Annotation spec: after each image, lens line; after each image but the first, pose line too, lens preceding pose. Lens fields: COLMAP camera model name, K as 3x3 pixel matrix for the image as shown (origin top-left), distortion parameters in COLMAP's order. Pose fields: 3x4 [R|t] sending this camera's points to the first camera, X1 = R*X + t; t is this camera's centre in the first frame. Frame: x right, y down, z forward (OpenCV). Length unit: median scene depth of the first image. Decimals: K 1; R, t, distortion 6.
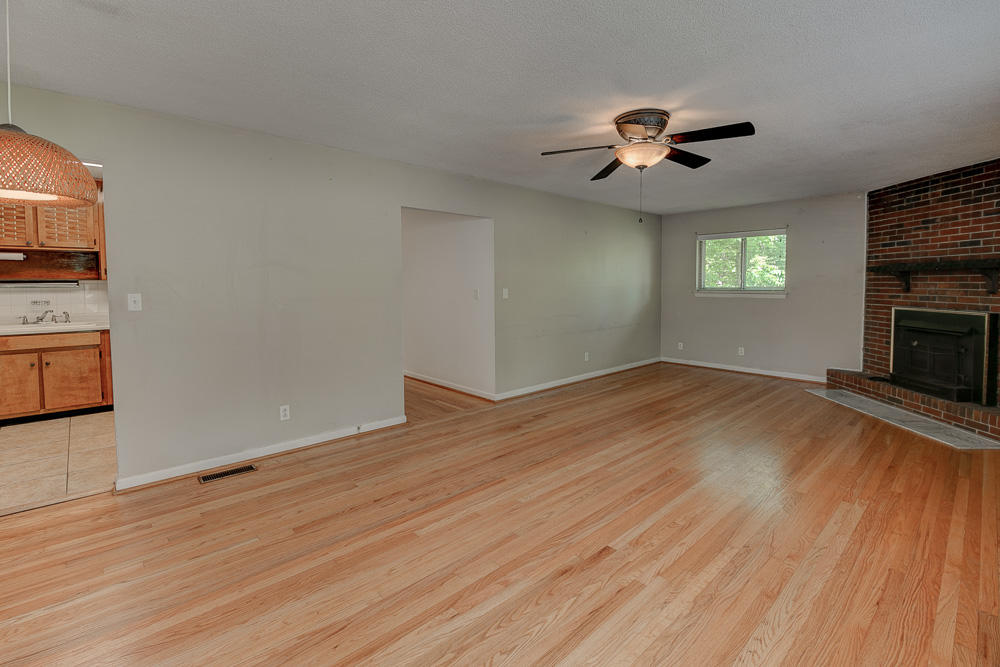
lens RADIAL K [[451.6, 0, 502.0], [0, 451.6, 305.2], [0, 0, 1]] dist [-0.000957, -0.000614]
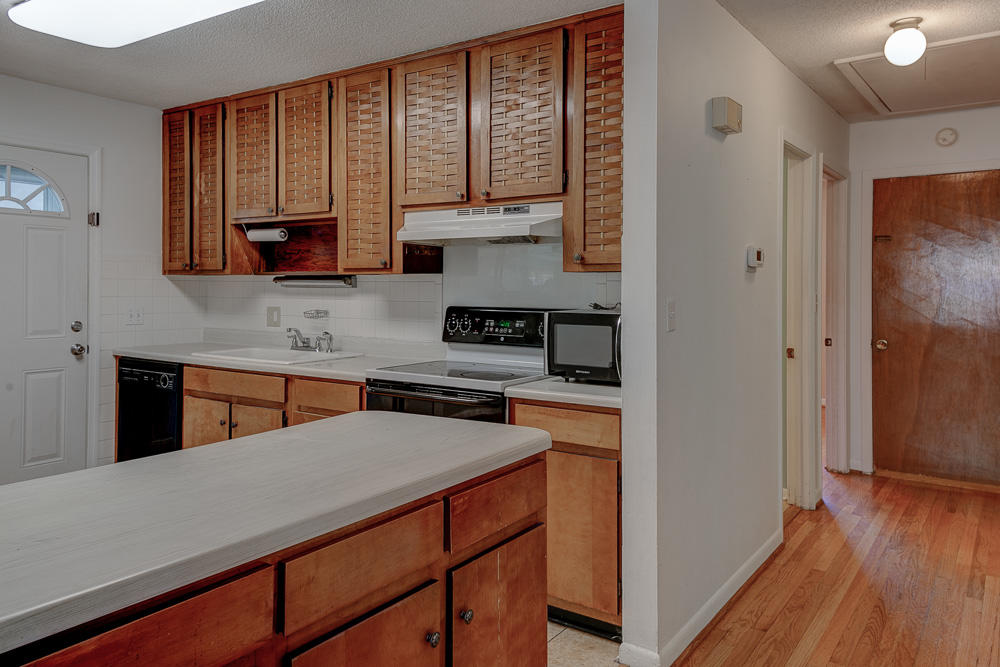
lens RADIAL K [[735.6, 0, 503.6], [0, 735.6, 285.7], [0, 0, 1]] dist [0.055461, -0.001075]
pose [[0.209194, 0.008195, -0.977840, -0.050861], [-0.052720, 0.998605, -0.002910, -0.058299], [0.976452, 0.052160, 0.209334, 1.182109]]
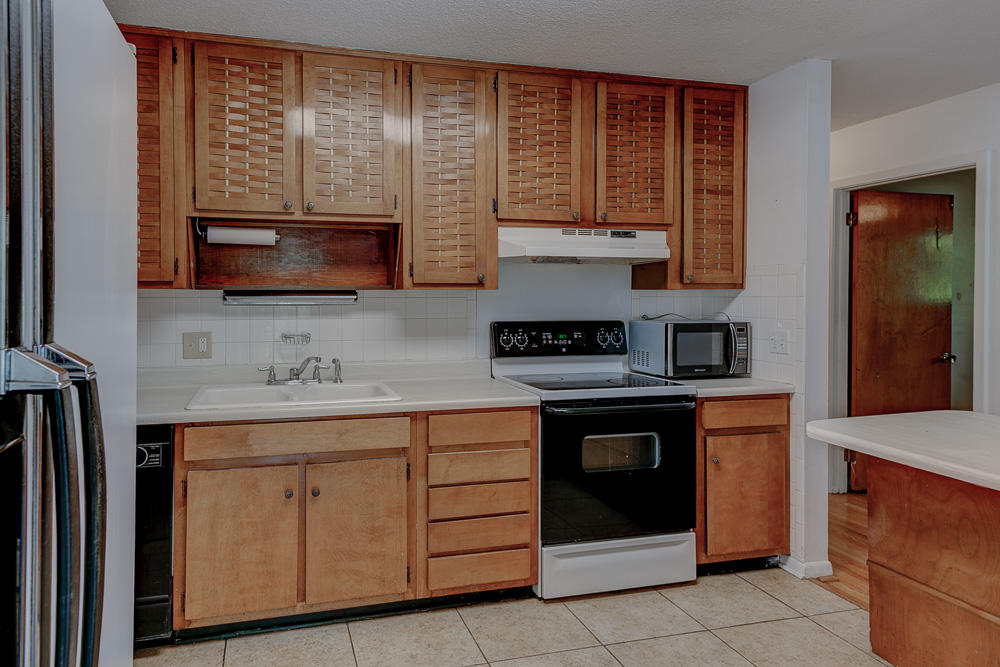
lens RADIAL K [[597.9, 0, 416.8], [0, 597.9, 301.0], [0, 0, 1]] dist [0.029777, -0.000623]
pose [[0.873487, 0.009696, -0.486750, -0.696943], [-0.028366, 0.999117, -0.031002, -0.031320], [0.486020, 0.040887, 0.872991, 0.589799]]
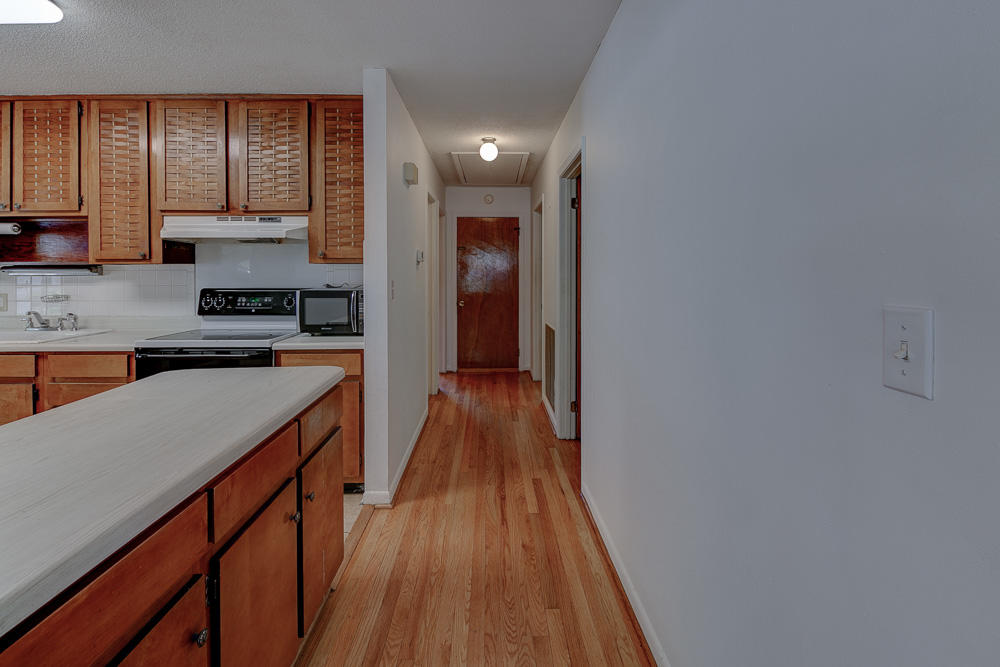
lens RADIAL K [[440.1, 0, 503.5], [0, 440.1, 278.2], [0, 0, 1]] dist [-0.012962, -0.001069]
pose [[0.751800, 0.010498, -0.659307, -0.108527], [-0.035176, 0.999088, -0.024203, -0.048740], [0.658452, 0.041388, 0.751484, 1.089015]]
